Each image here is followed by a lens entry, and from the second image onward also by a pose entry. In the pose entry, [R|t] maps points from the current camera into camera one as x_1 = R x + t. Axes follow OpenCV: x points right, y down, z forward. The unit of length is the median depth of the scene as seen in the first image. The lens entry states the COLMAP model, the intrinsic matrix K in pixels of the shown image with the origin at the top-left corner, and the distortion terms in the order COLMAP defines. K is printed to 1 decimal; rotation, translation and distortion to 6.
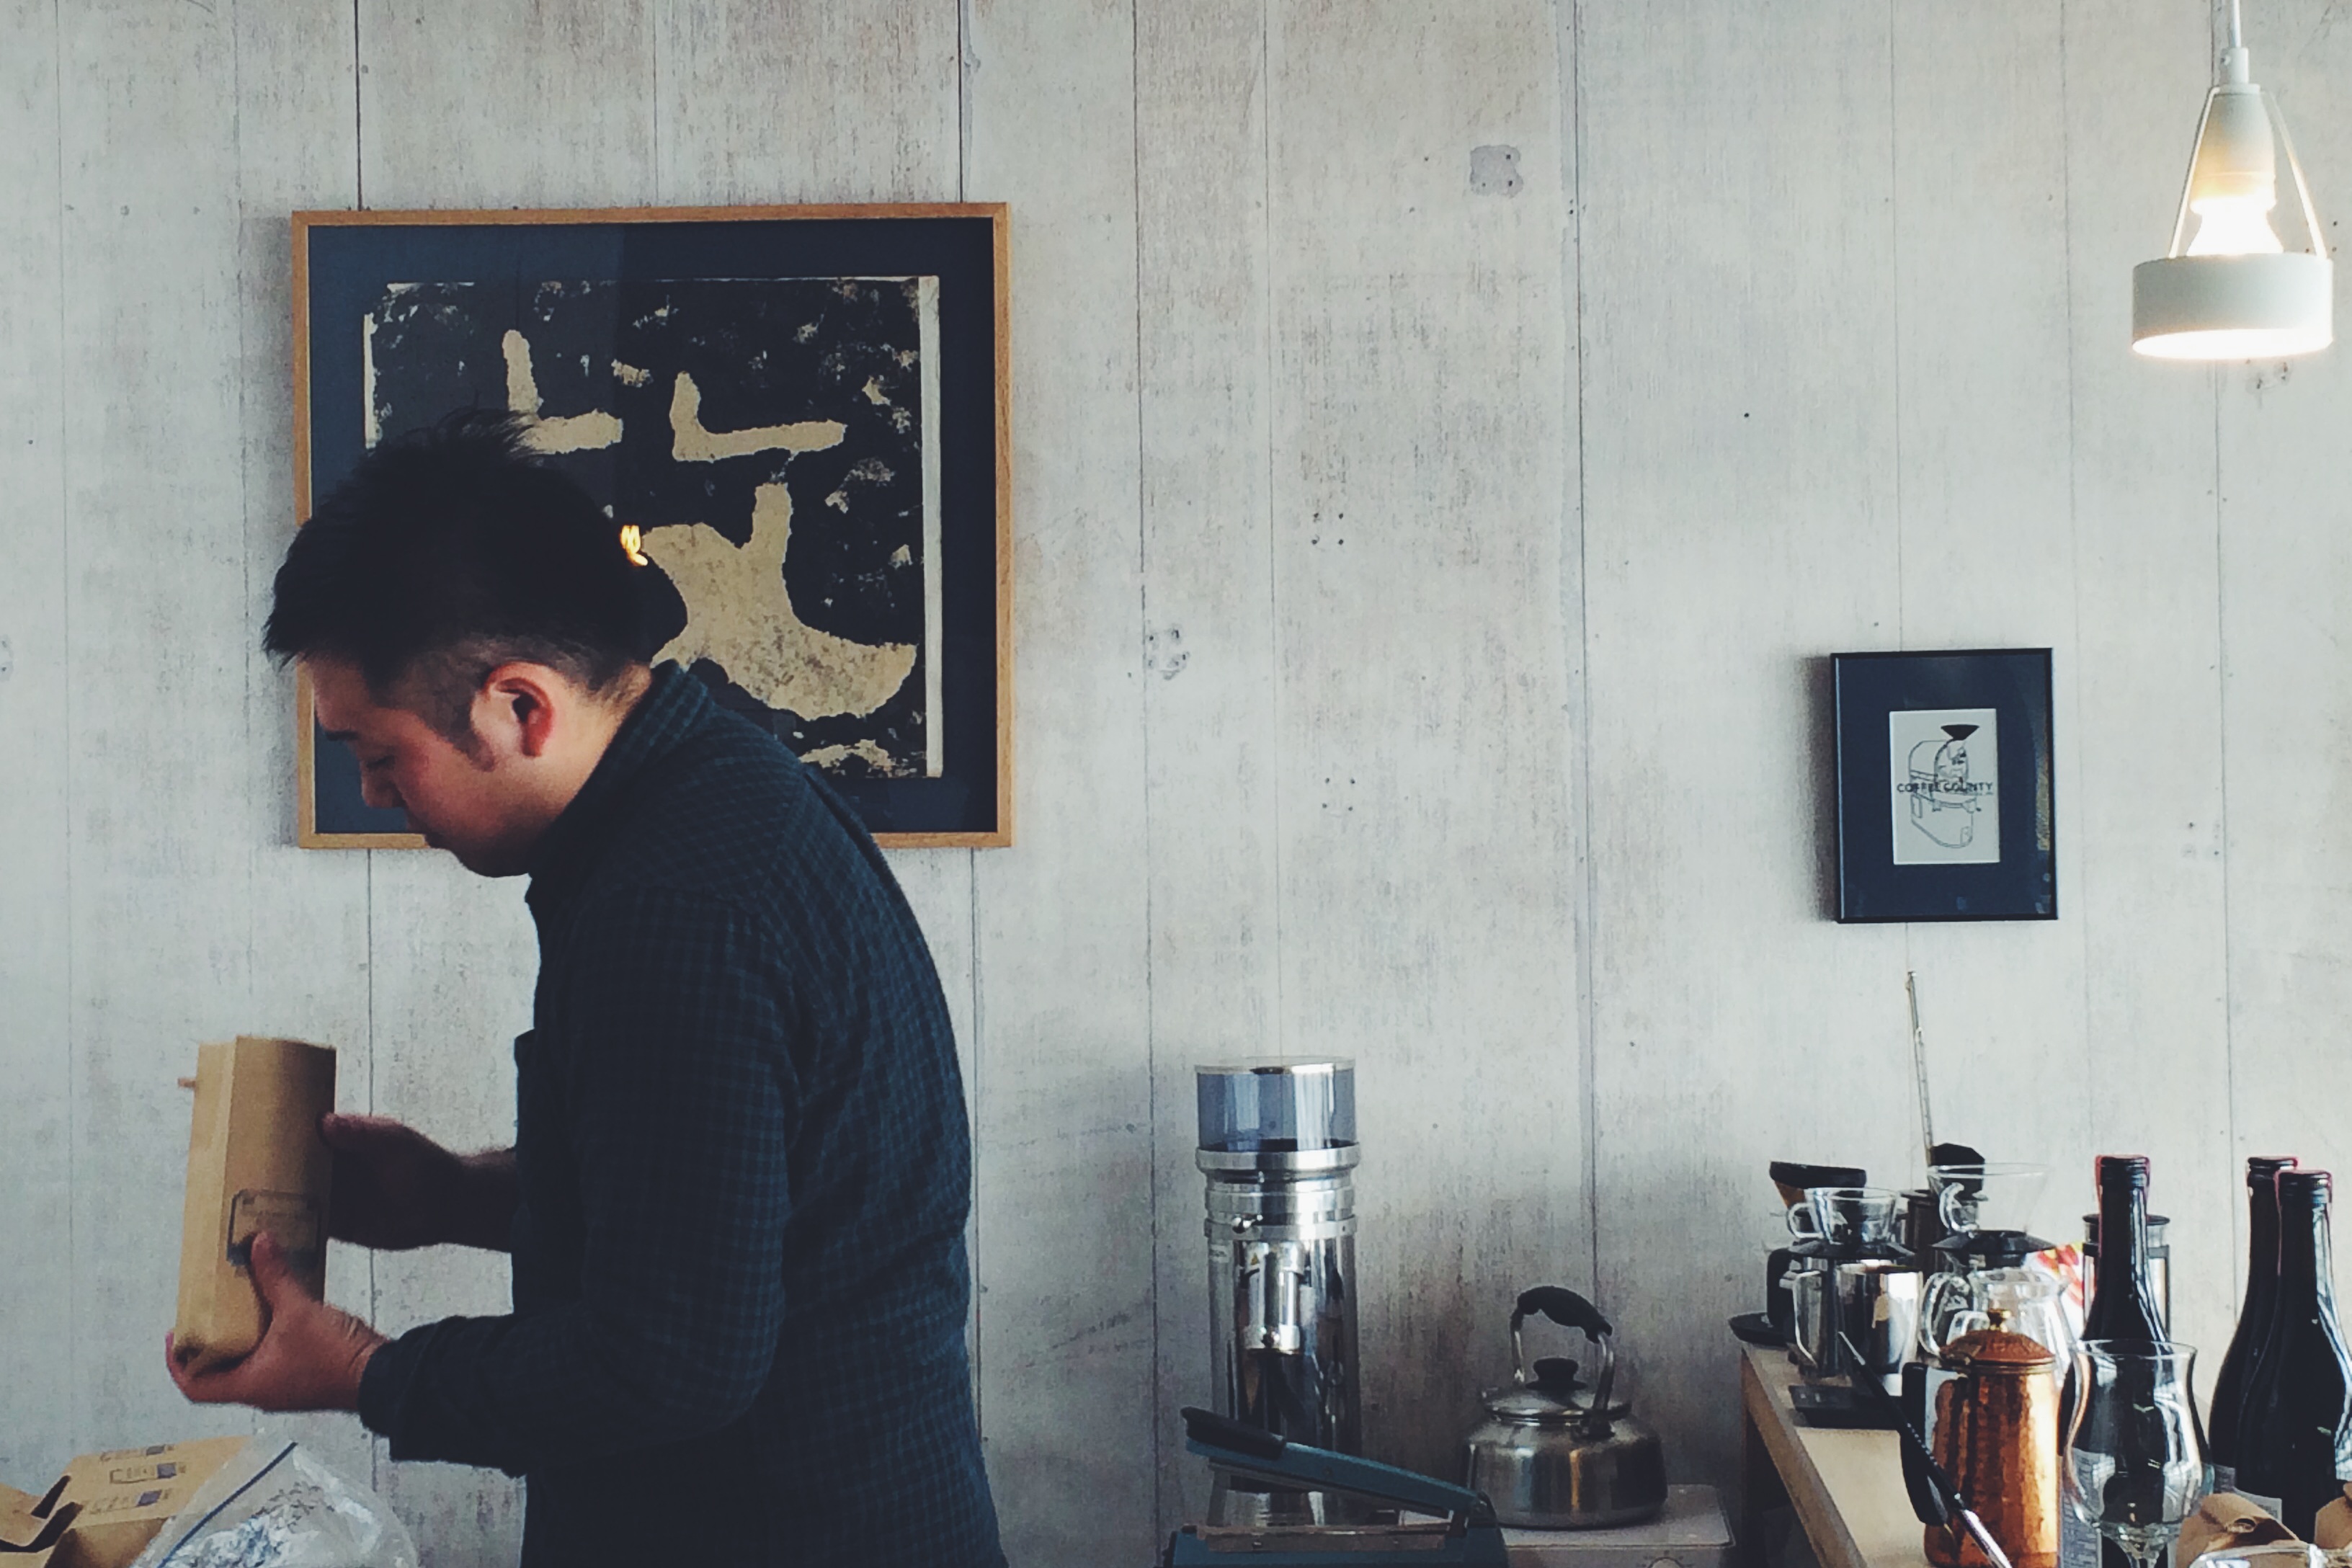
lens RADIAL K [[3933.8, 0, 1176.9], [0, 3933.8, 784.0], [0, 0, 1]] dist [0.147769, 0.000000]
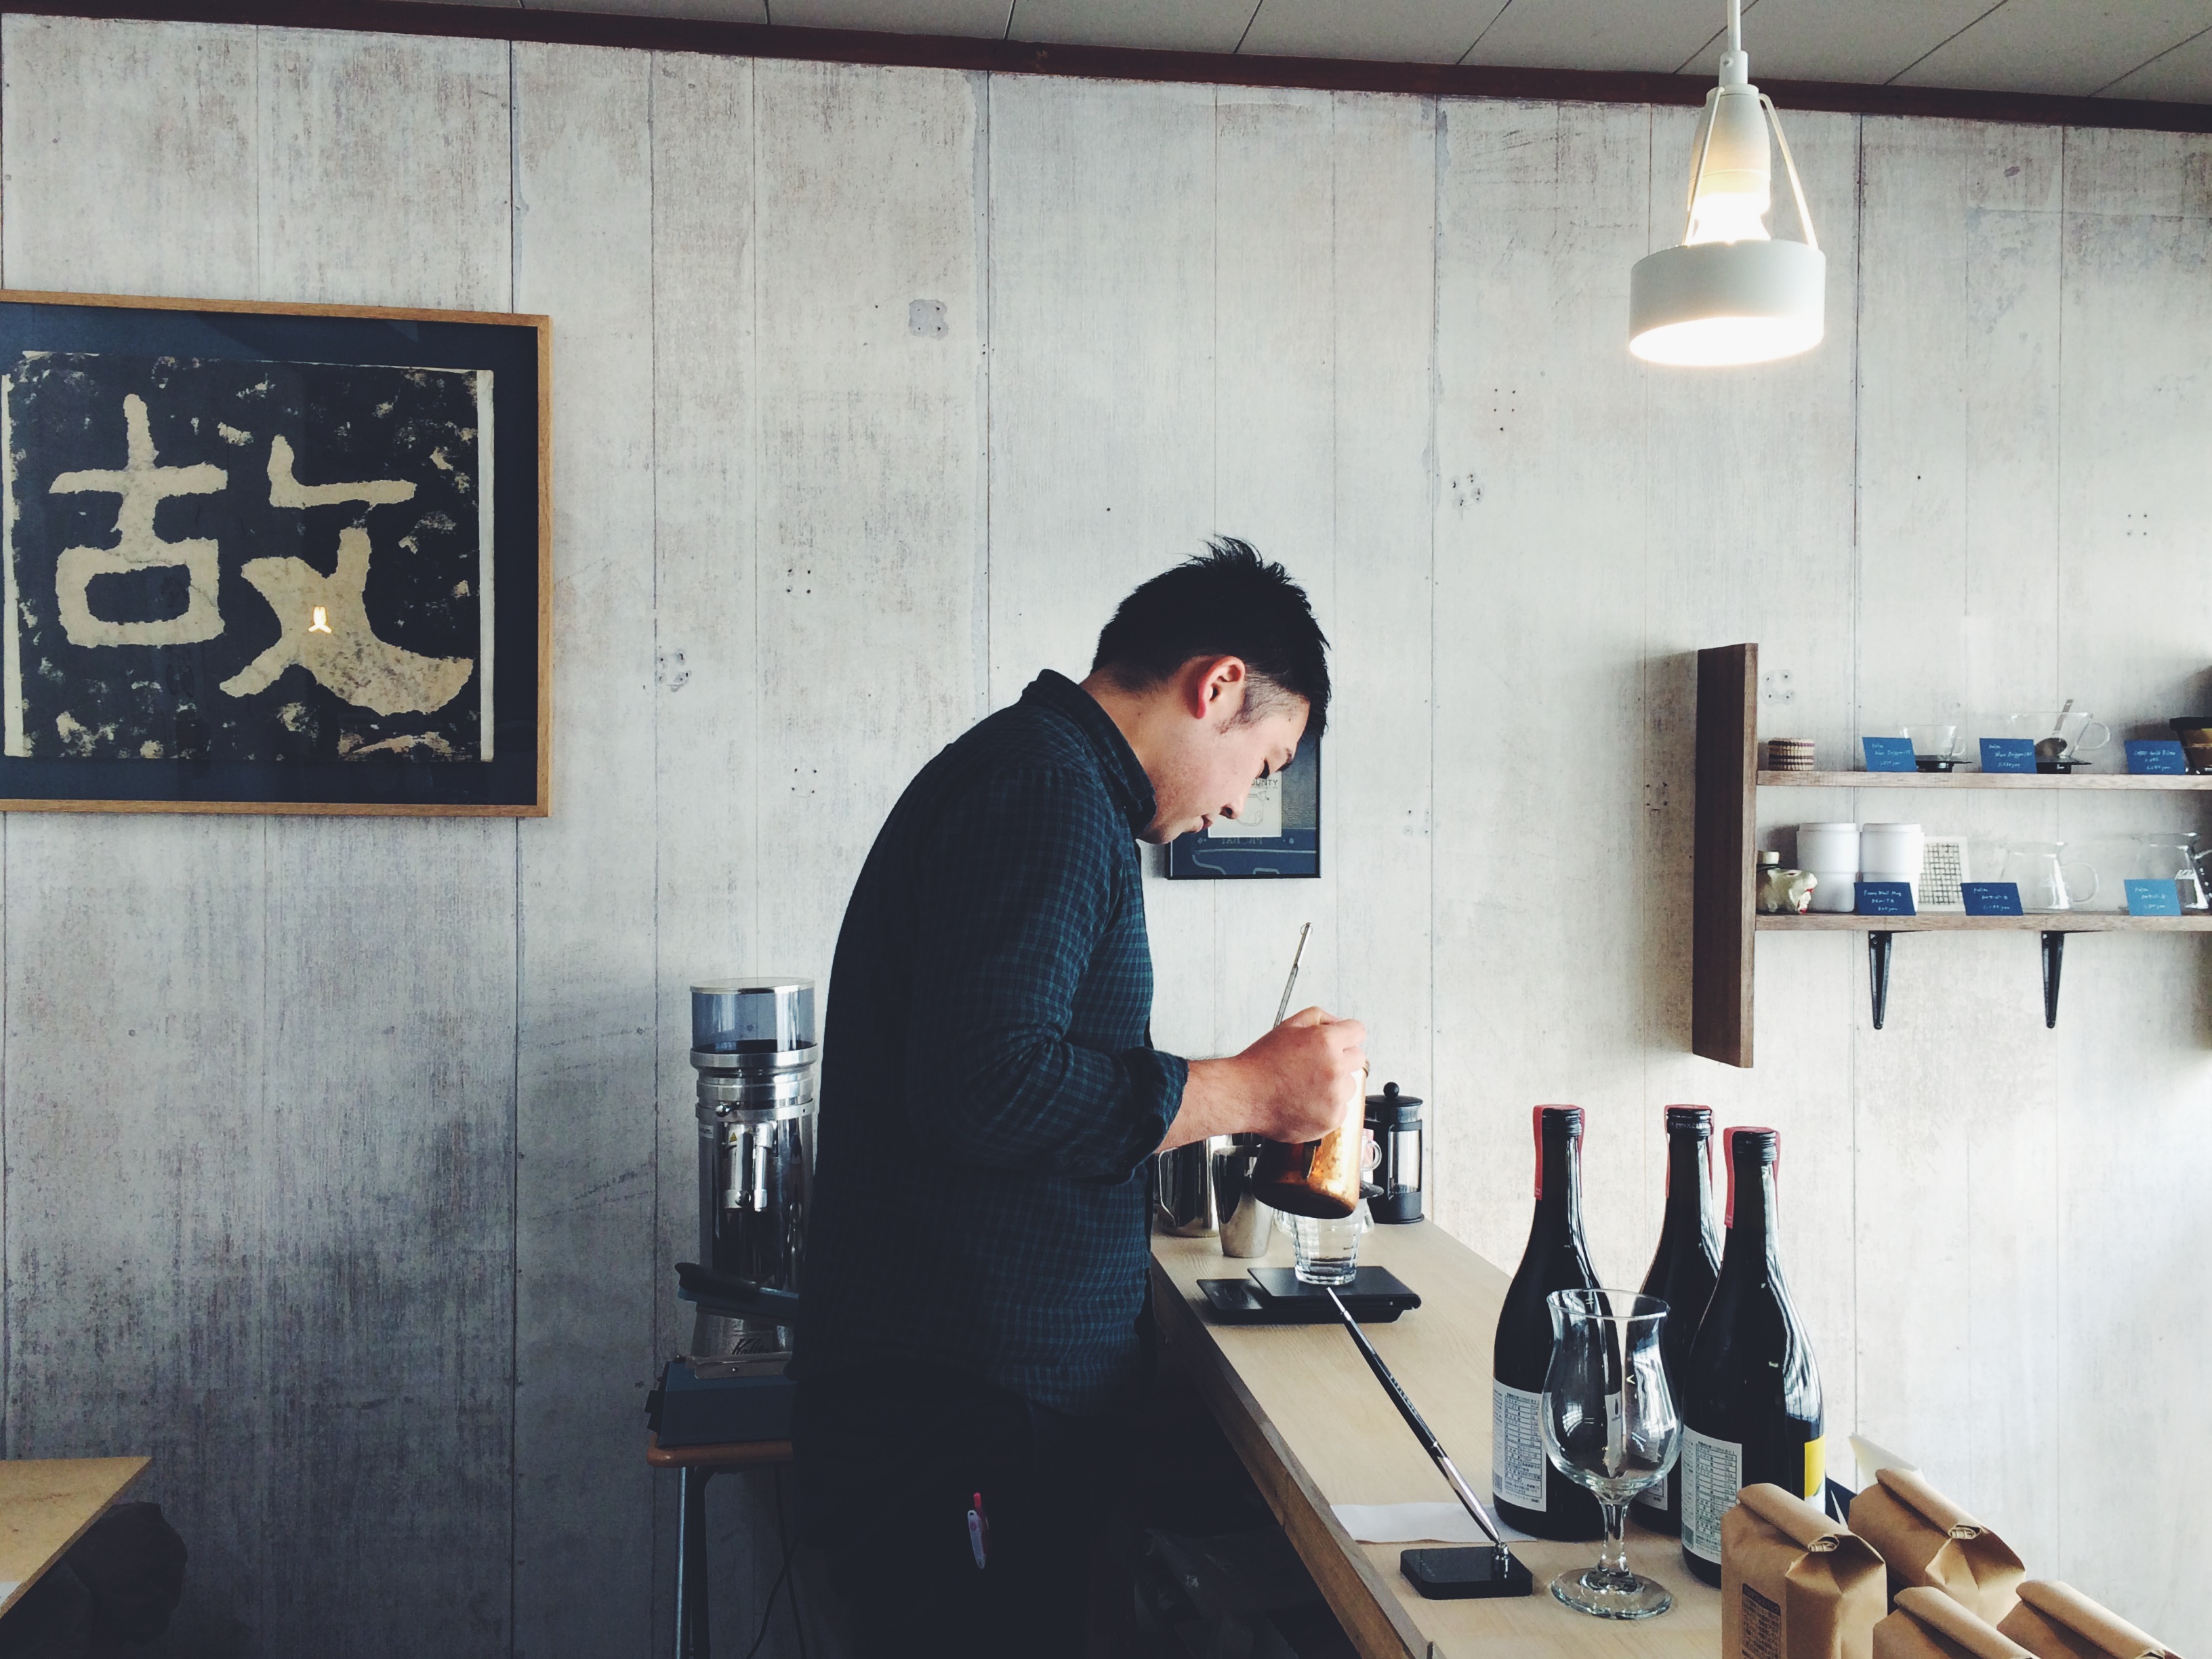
lens RADIAL K [[2058.8, 0, 1118.2], [0, 2058.8, 810.8], [0, 0, 1]] dist [0.074253, -0.077910]
pose [[0.977995, 0.013941, 0.208162, -0.000235], [-0.015692, 0.999854, 0.006767, 0.006469], [-0.208037, -0.009884, 0.978071, 0.294702]]
